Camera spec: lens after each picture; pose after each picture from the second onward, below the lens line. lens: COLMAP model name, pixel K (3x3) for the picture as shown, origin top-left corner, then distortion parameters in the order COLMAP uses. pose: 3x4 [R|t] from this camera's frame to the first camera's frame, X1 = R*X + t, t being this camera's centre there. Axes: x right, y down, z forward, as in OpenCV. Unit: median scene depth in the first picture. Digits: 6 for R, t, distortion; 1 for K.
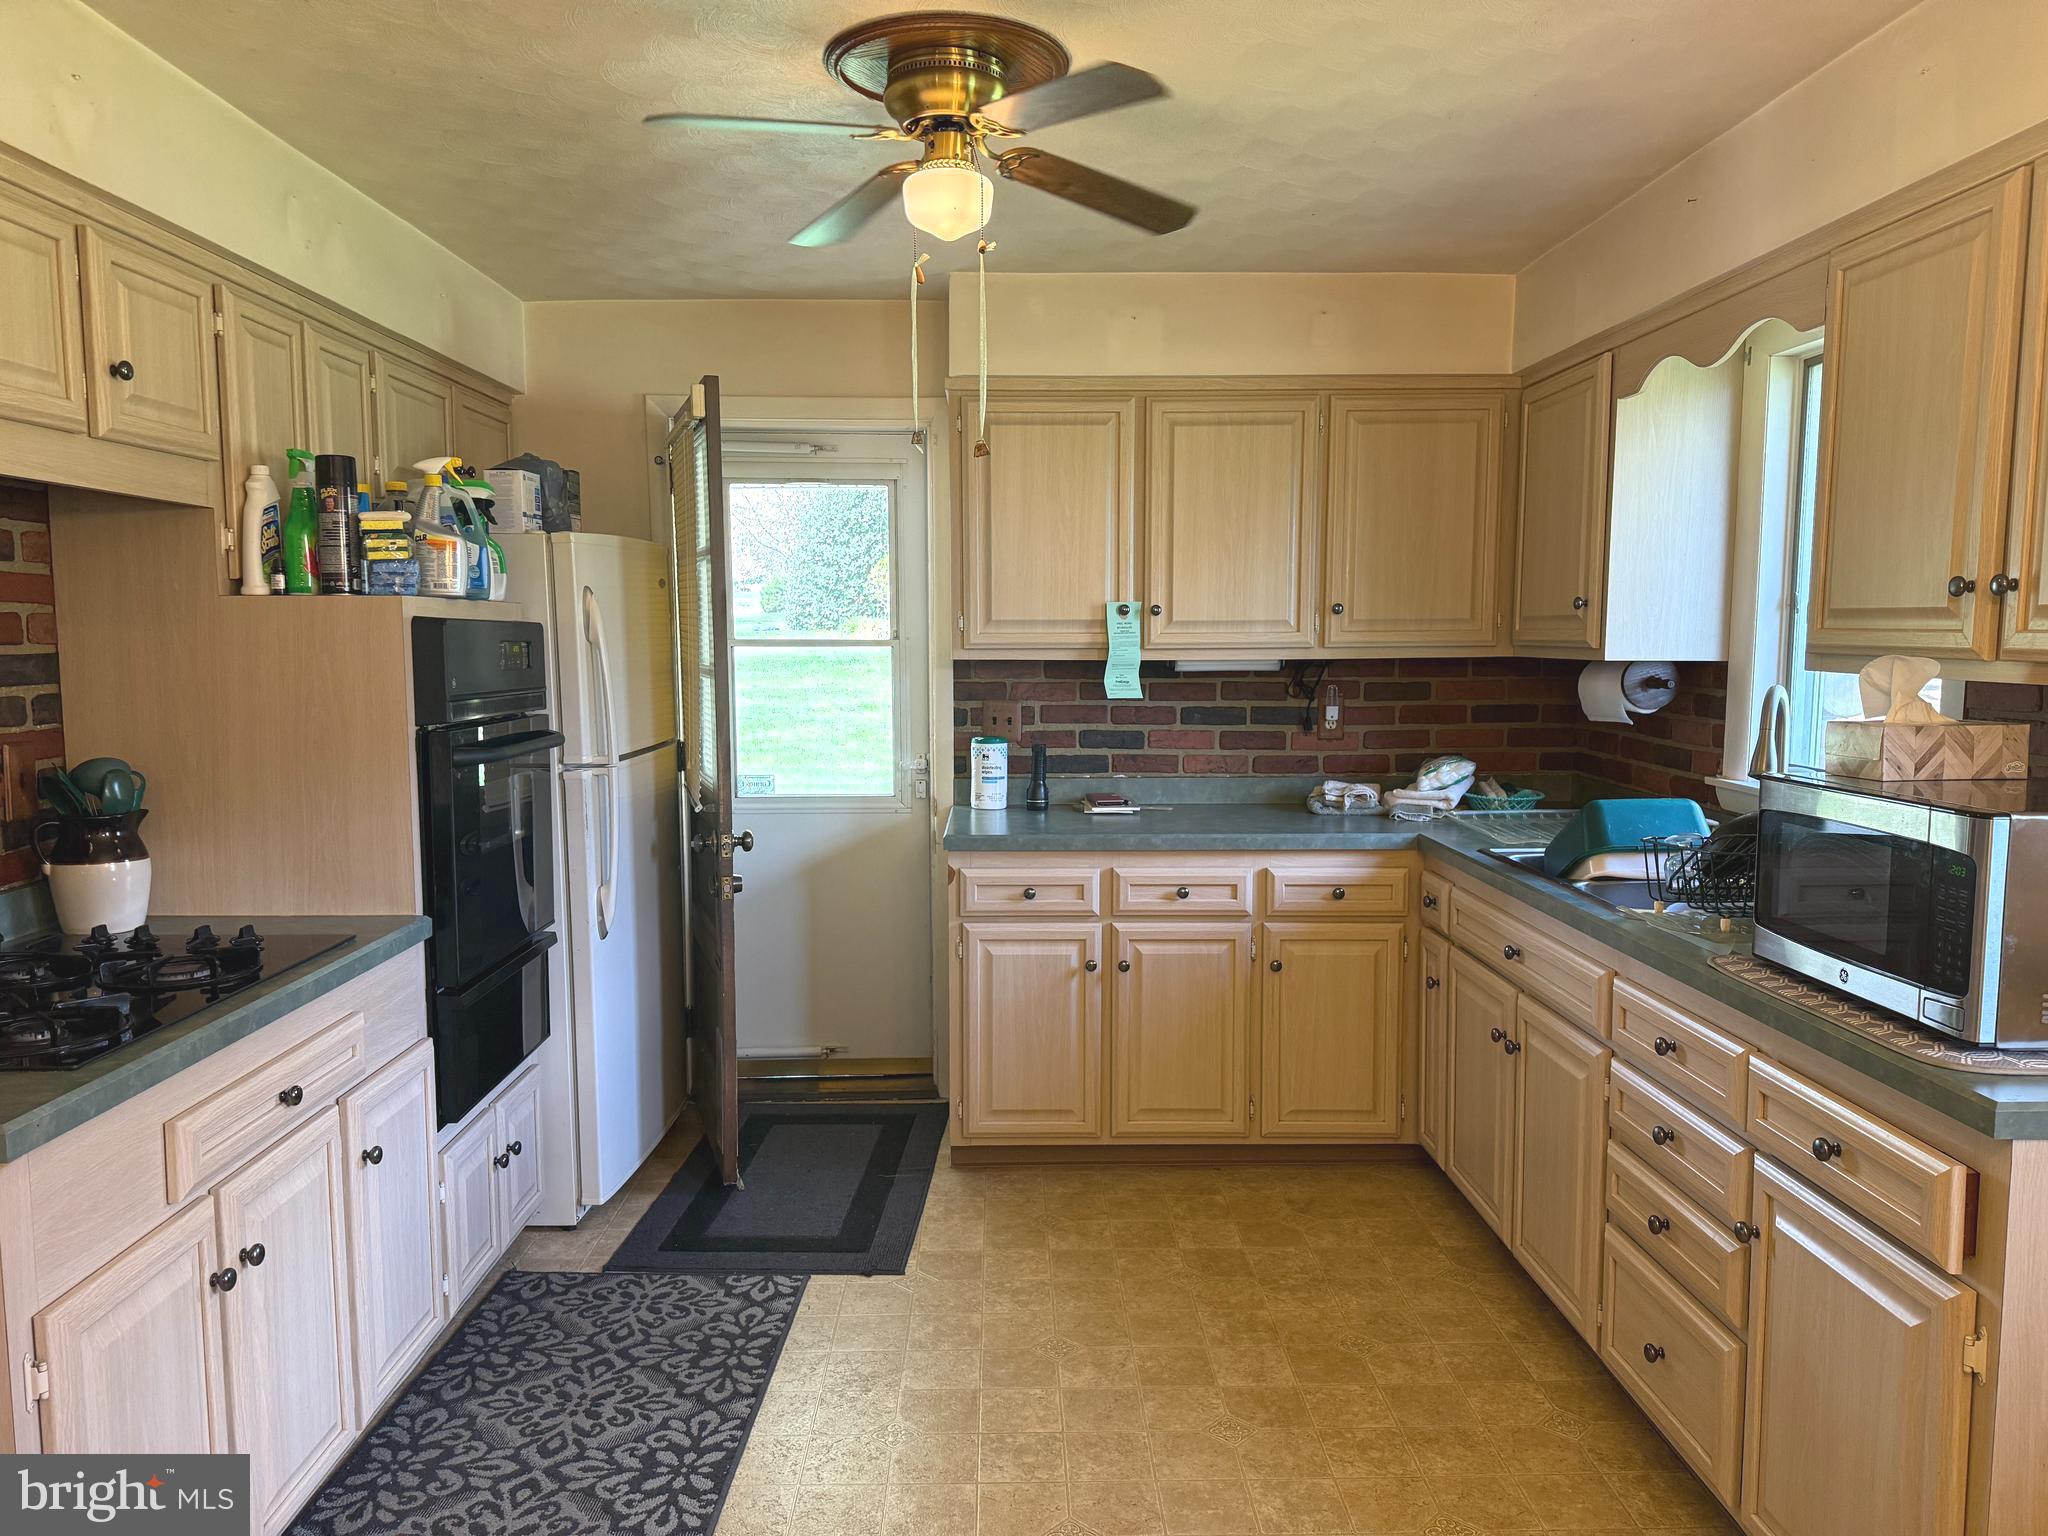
lens RADIAL K [[1446.2, 0, 1025.2], [0, 1446.2, 770.6], [0, 0, 1]] dist [0.088930, -0.099605]
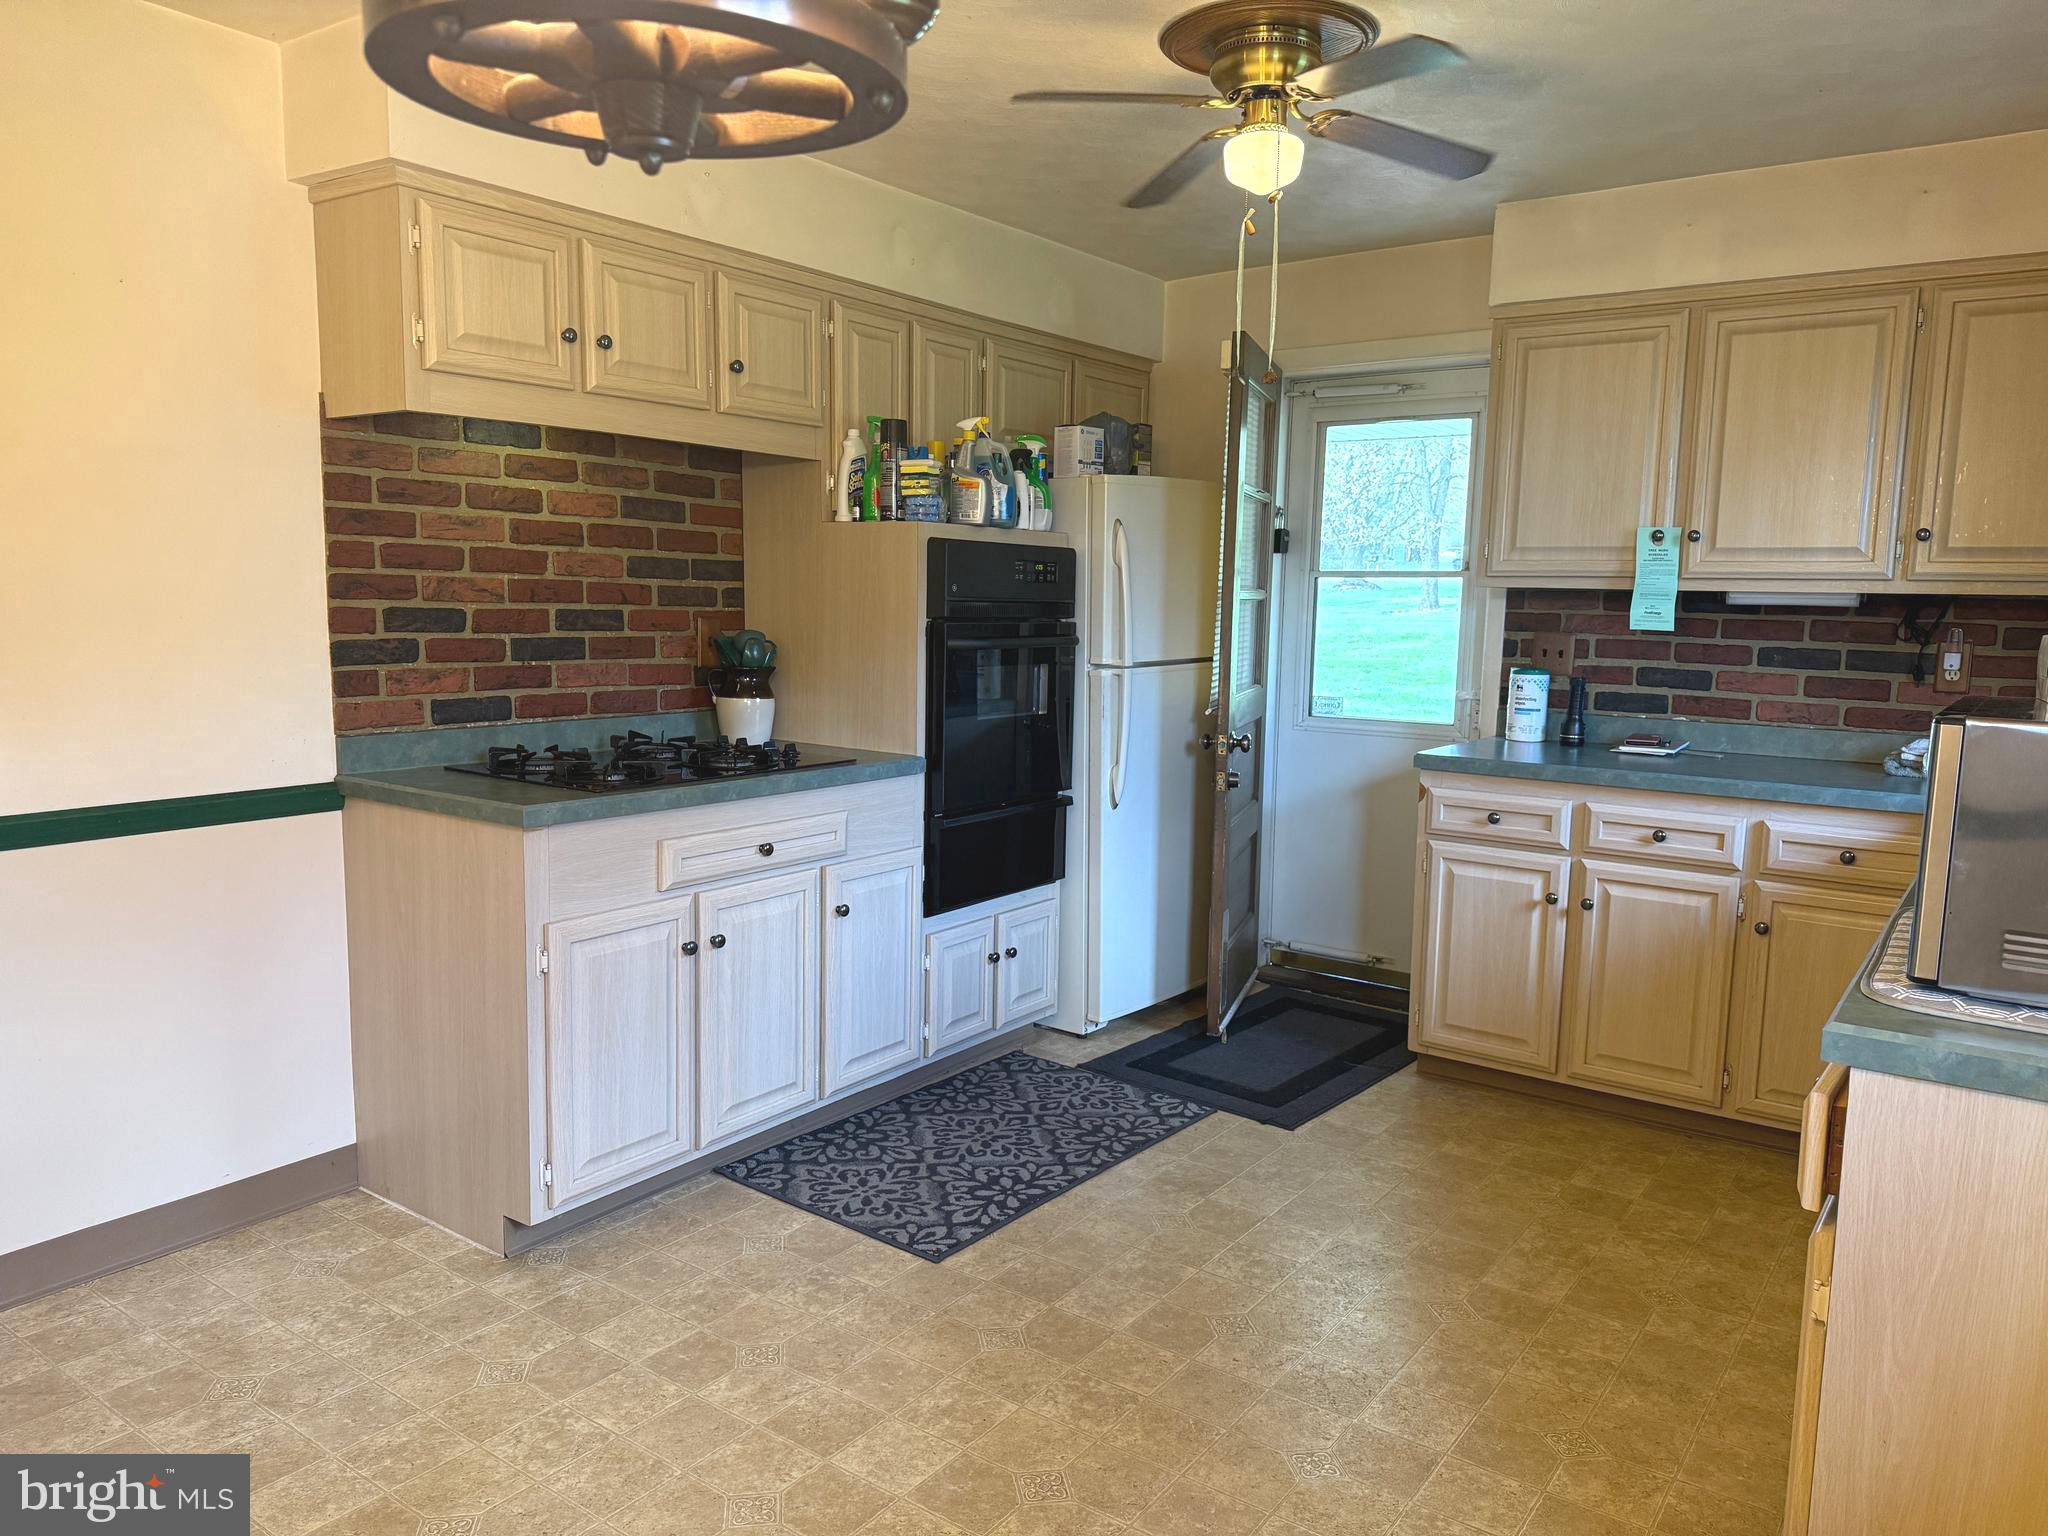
lens RADIAL K [[1446.2, 0, 1019.8], [0, 1446.2, 783.1], [0, 0, 1]] dist [0.088930, -0.099605]
pose [[0.794917, 0.097499, -0.598833, 0.379723], [-0.078384, 0.995235, 0.057988, 0.030050], [0.601634, 0.000843, 0.798772, -0.016574]]
